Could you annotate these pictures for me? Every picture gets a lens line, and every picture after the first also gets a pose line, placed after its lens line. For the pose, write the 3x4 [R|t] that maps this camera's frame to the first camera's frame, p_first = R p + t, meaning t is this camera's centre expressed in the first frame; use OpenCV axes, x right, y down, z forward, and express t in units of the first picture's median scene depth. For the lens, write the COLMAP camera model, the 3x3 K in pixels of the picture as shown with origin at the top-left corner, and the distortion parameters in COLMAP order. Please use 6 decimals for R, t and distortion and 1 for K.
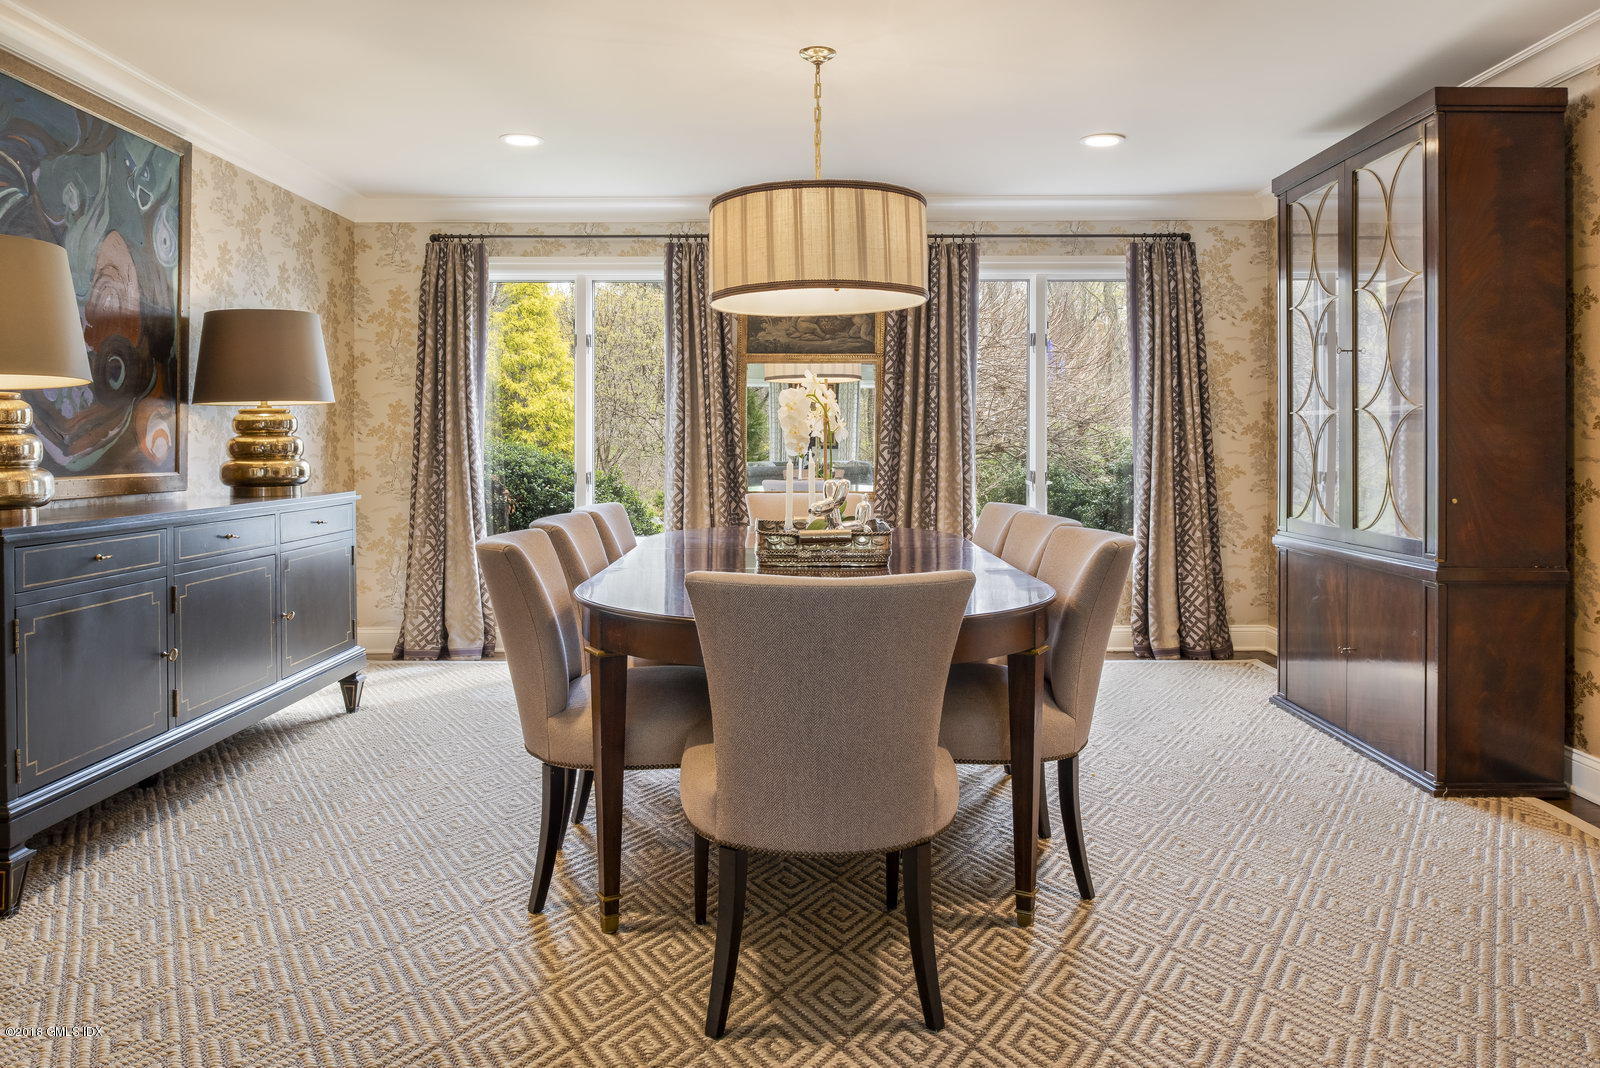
lens RADIAL K [[1100.1, 0, 800.4], [0, 1100.1, 442.4], [0, 0, 1]] dist [0.000655, 0.001025]
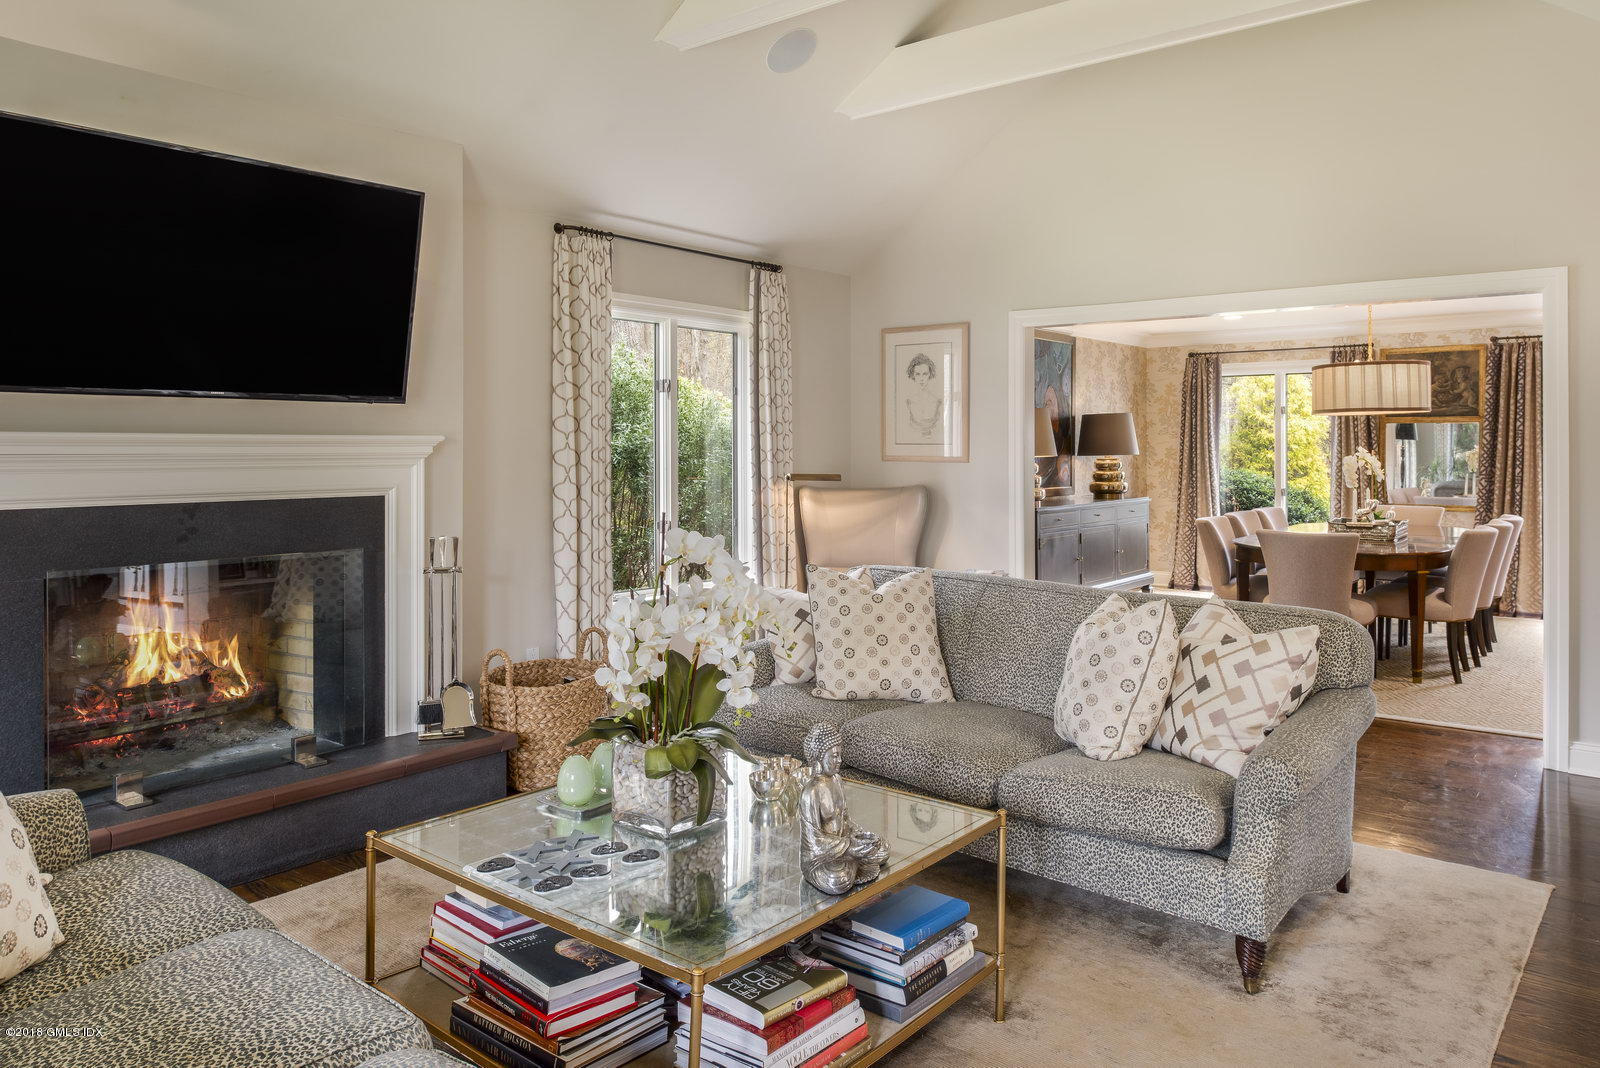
lens RADIAL K [[1100.1, 0, 800.4], [0, 1100.1, 442.4], [0, 0, 1]] dist [0.000655, 0.001025]
pose [[0.775233, -0.002307, -0.631671, 0.309925], [0.002343, 0.999997, -0.000777, -0.045969], [0.631671, -0.000878, 0.775236, -0.799061]]
